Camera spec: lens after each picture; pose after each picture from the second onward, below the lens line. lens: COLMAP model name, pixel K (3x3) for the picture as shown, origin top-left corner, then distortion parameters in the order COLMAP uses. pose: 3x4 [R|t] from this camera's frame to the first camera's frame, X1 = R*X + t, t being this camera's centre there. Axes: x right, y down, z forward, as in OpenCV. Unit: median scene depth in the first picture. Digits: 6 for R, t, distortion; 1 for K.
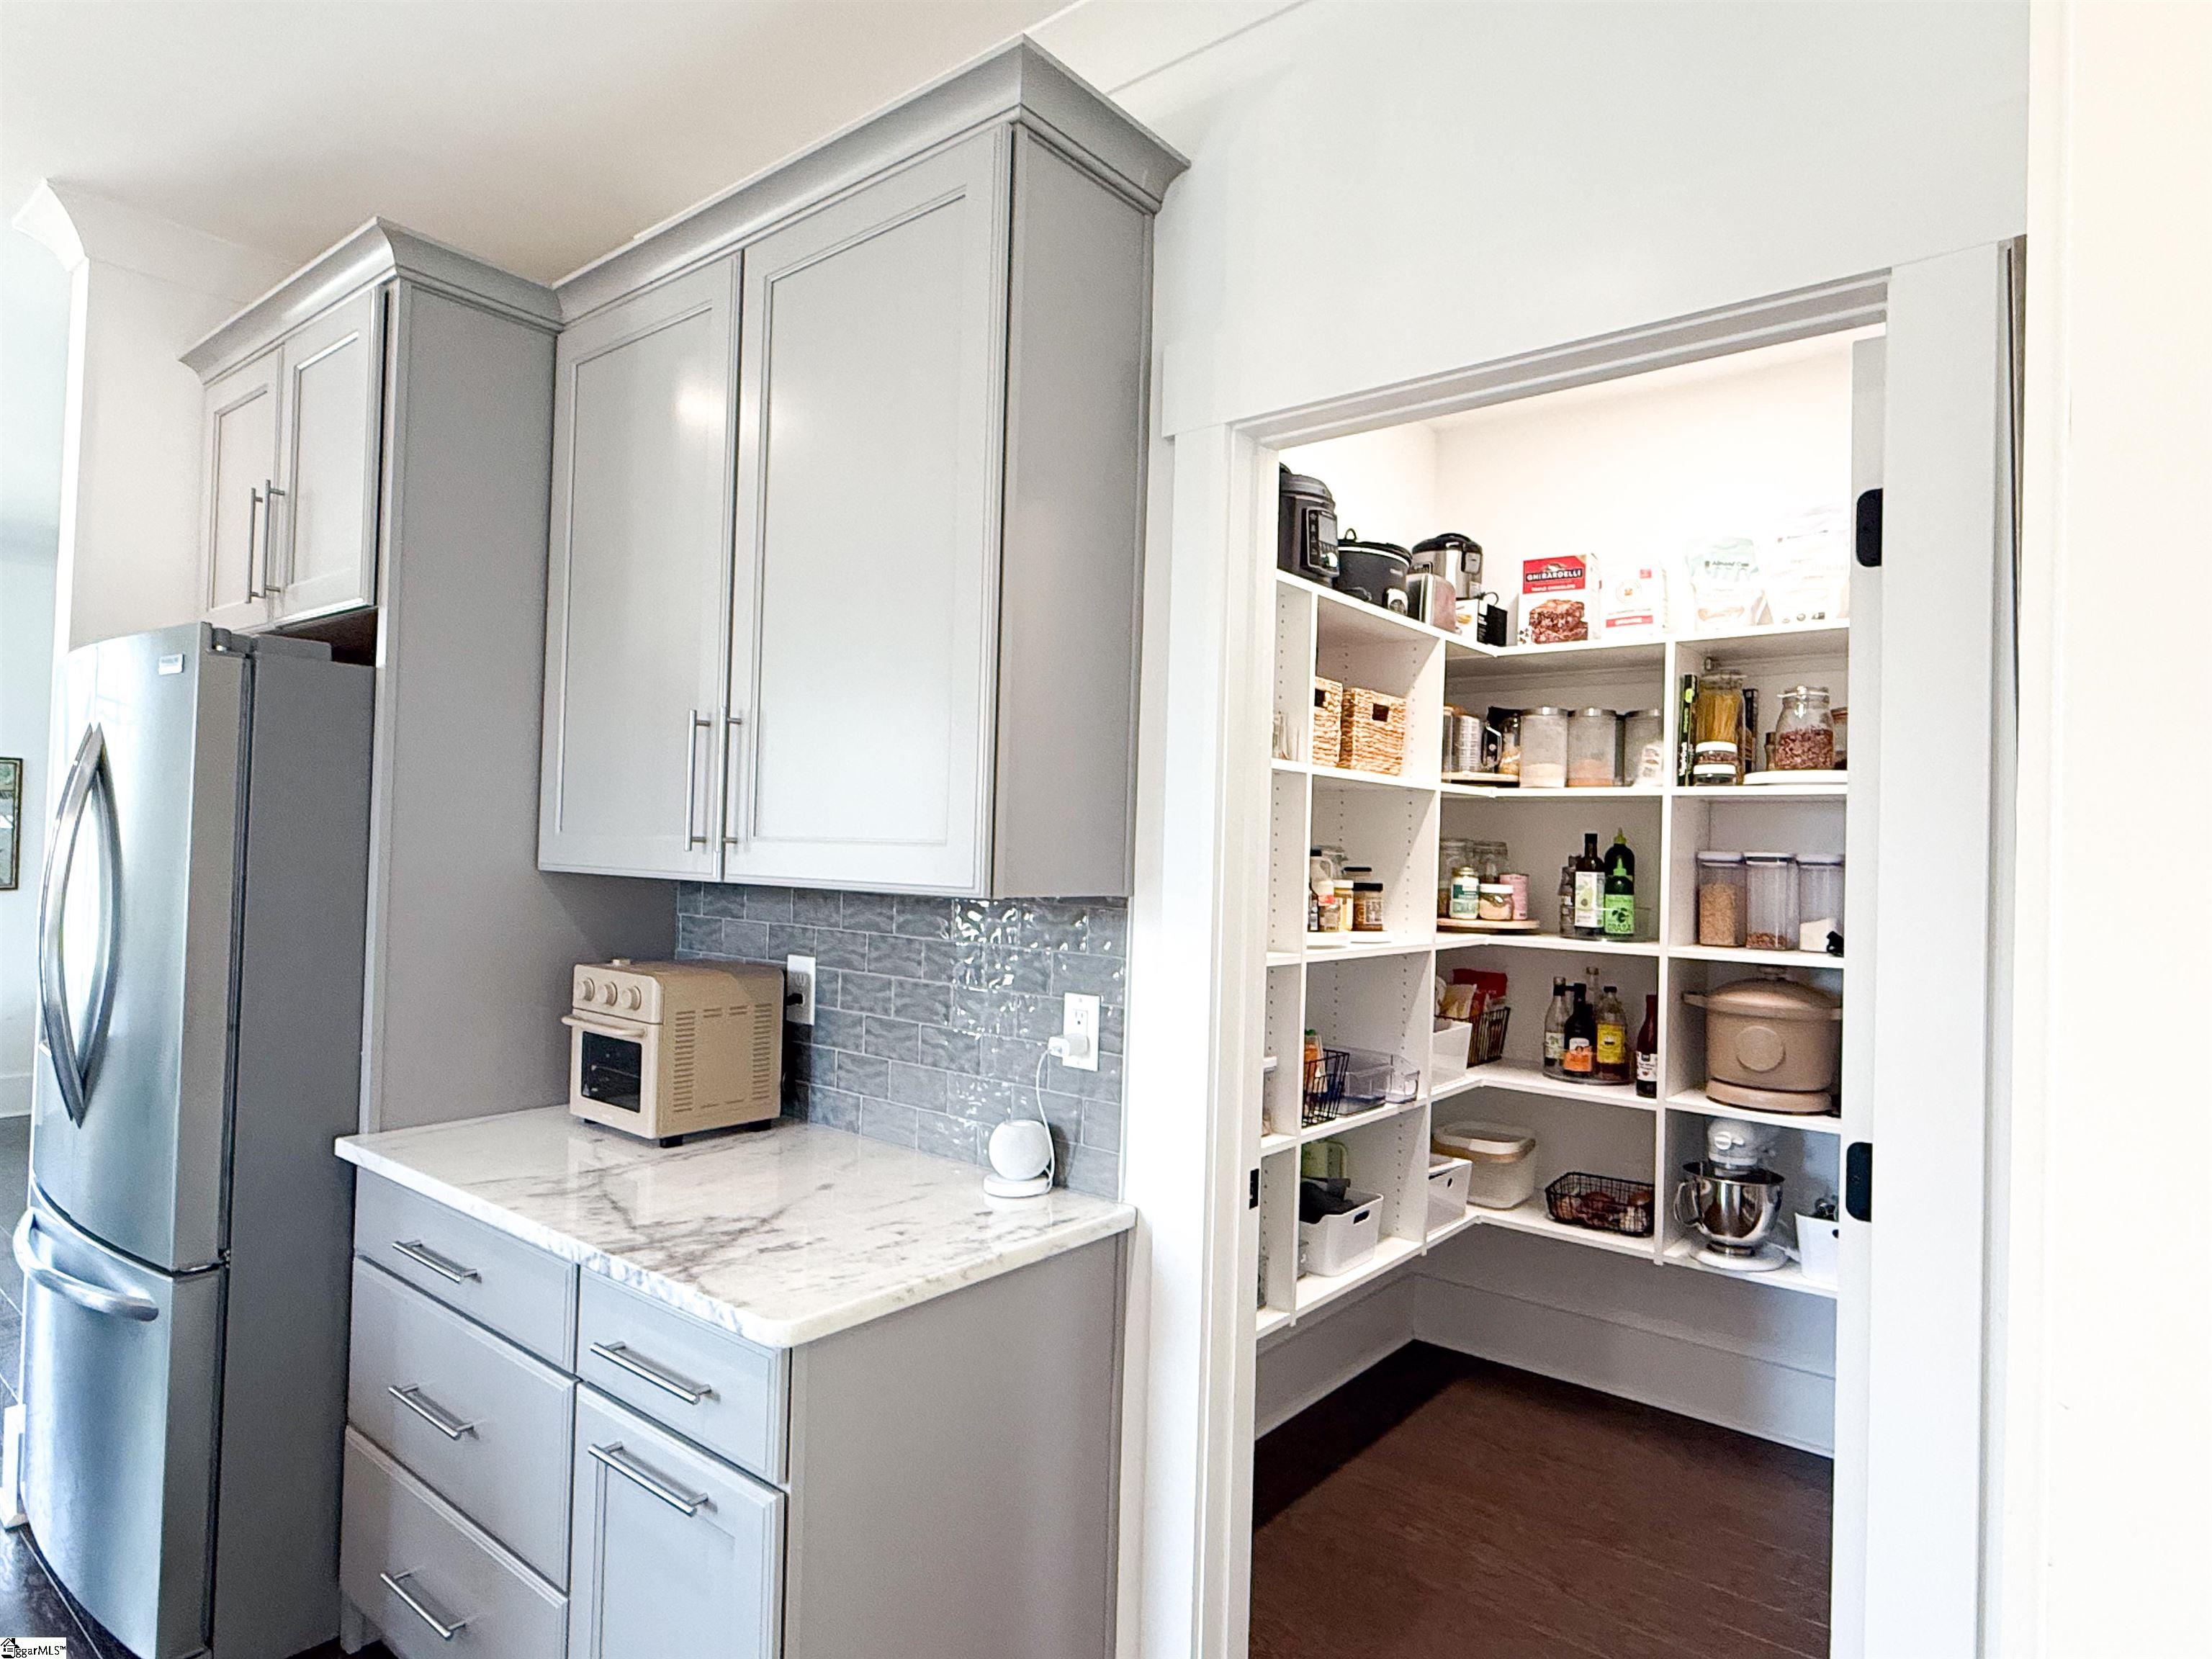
lens RADIAL K [[1198.4, 0, 1116.1], [0, 1198.4, 833.0], [0, 0, 1]] dist [0.002388, -0.001643]
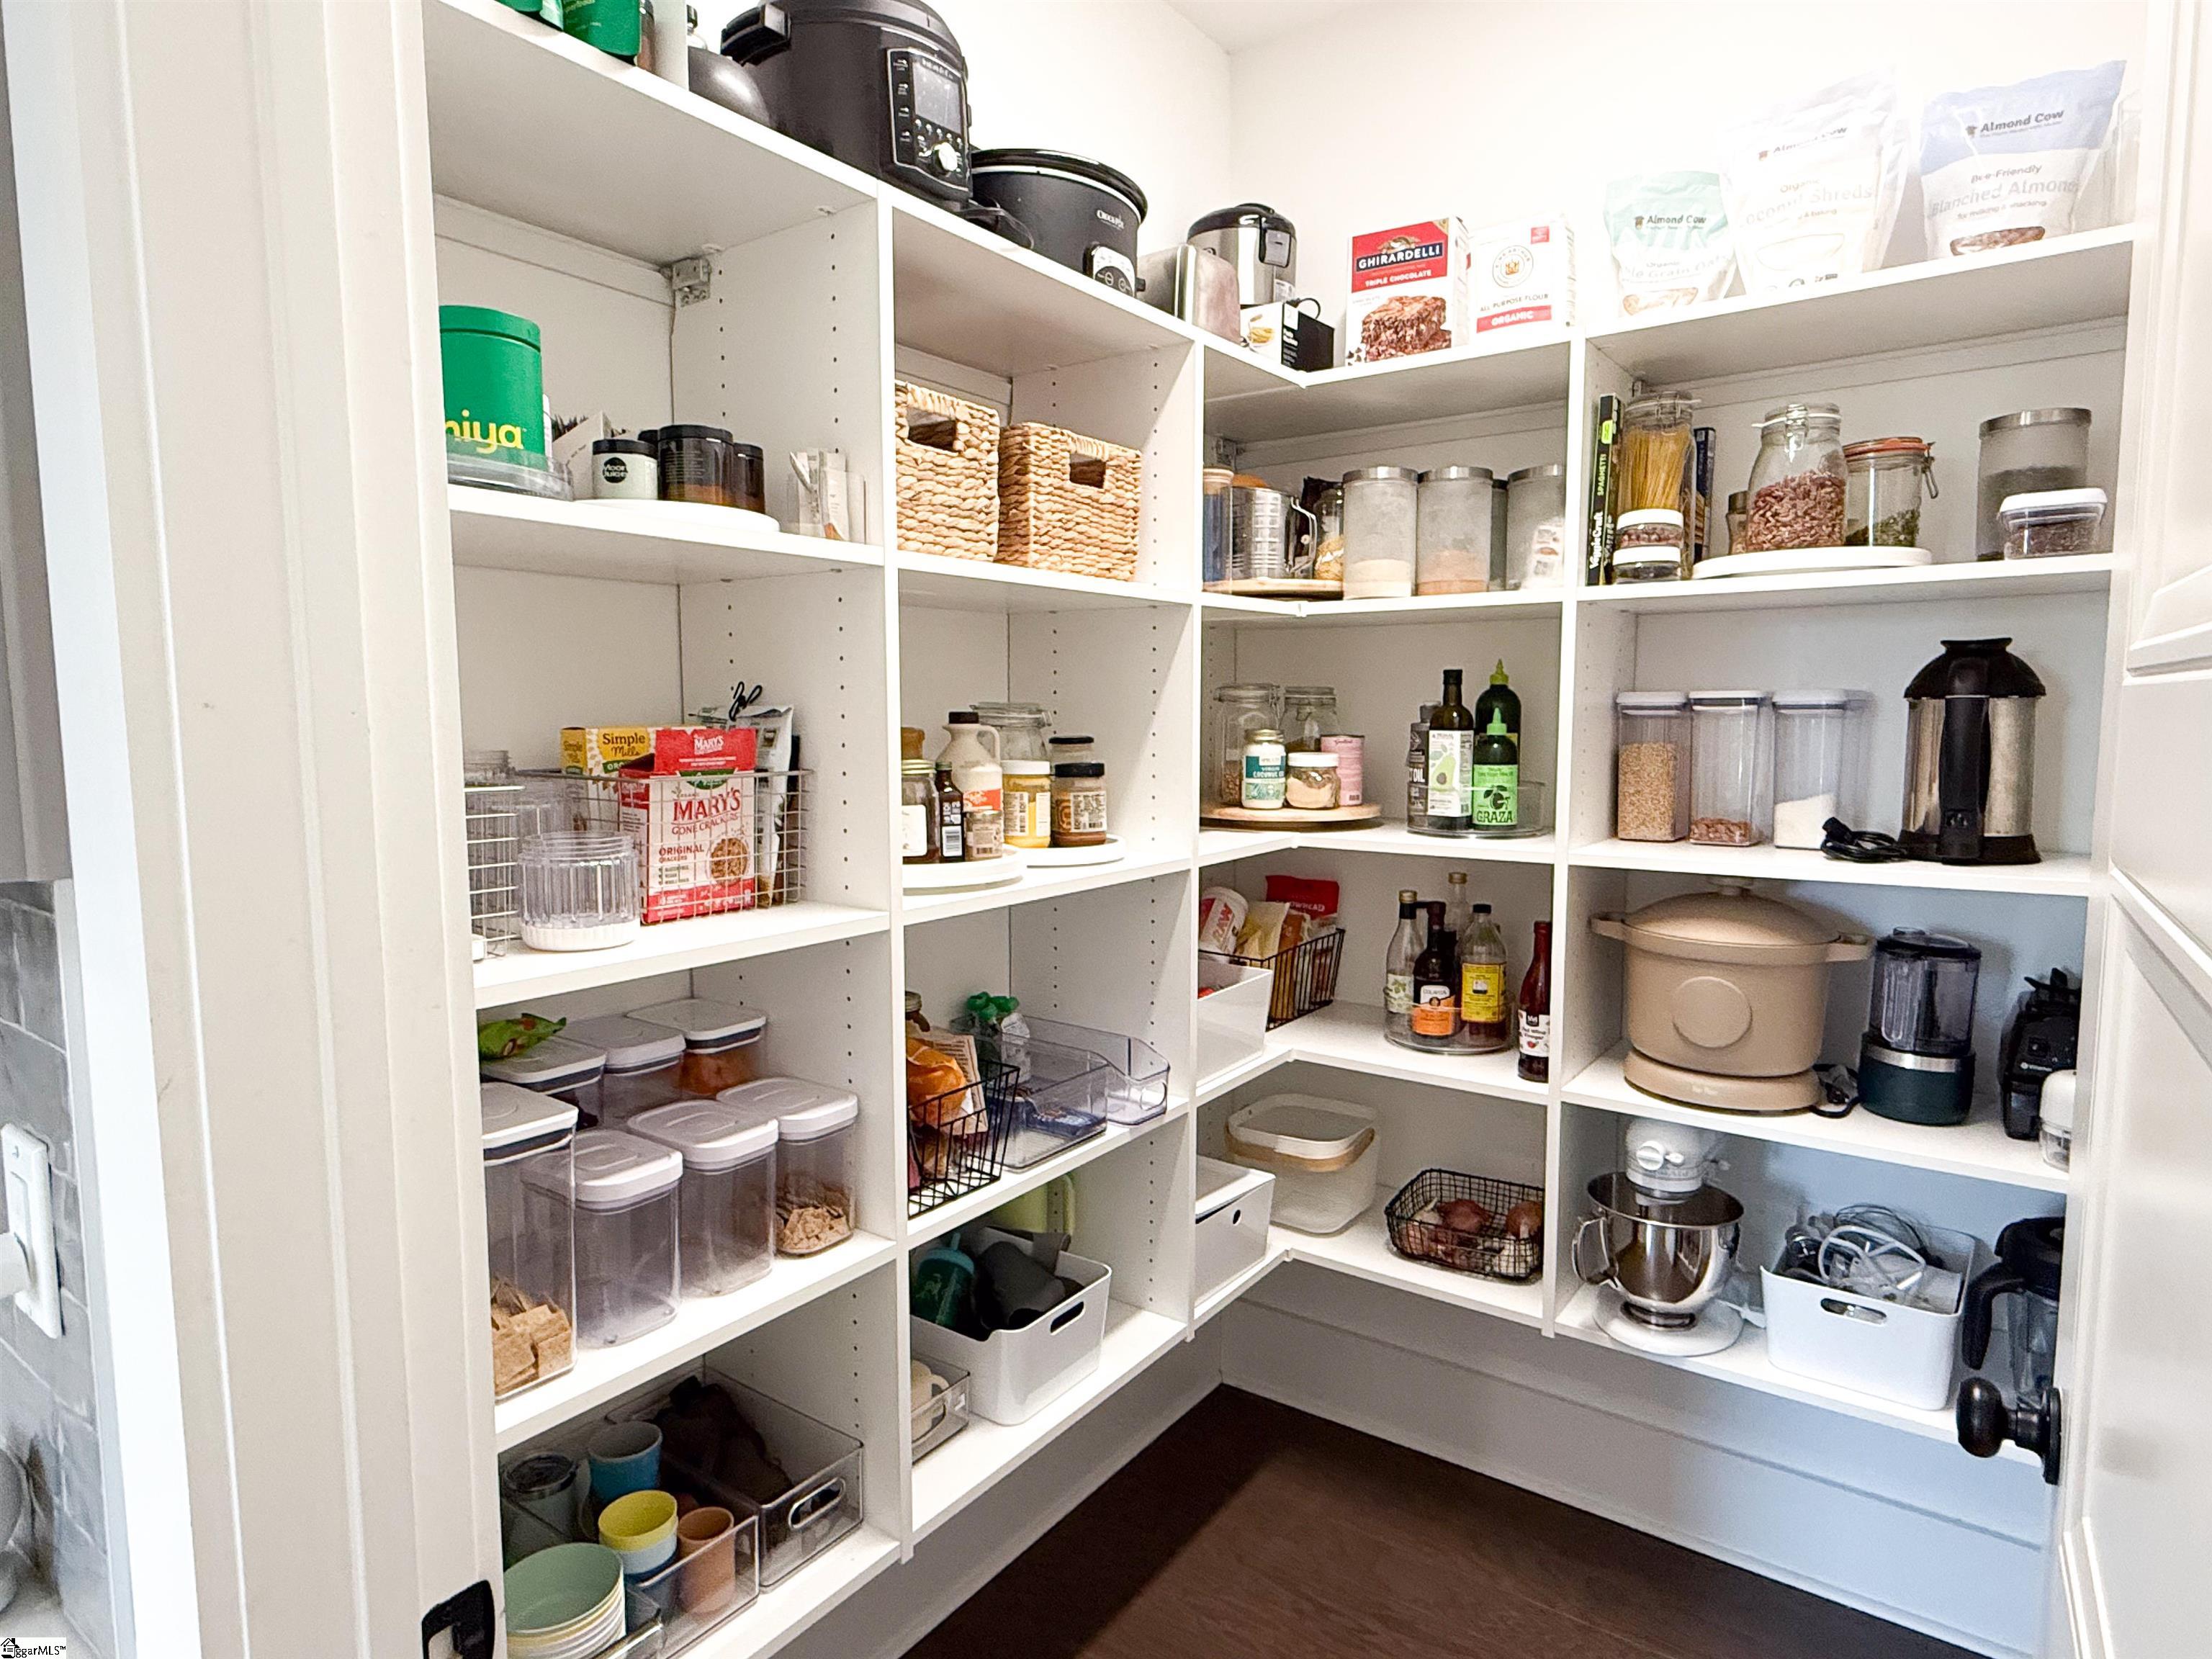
lens RADIAL K [[1198.4, 0, 1099.9], [0, 1198.4, 821.4], [0, 0, 1]] dist [0.002388, -0.001643]
pose [[0.998130, -0.037870, 0.047984, 0.183572], [0.032341, 0.993274, 0.111182, 0.003895], [-0.051871, -0.109422, 0.992641, 0.386624]]
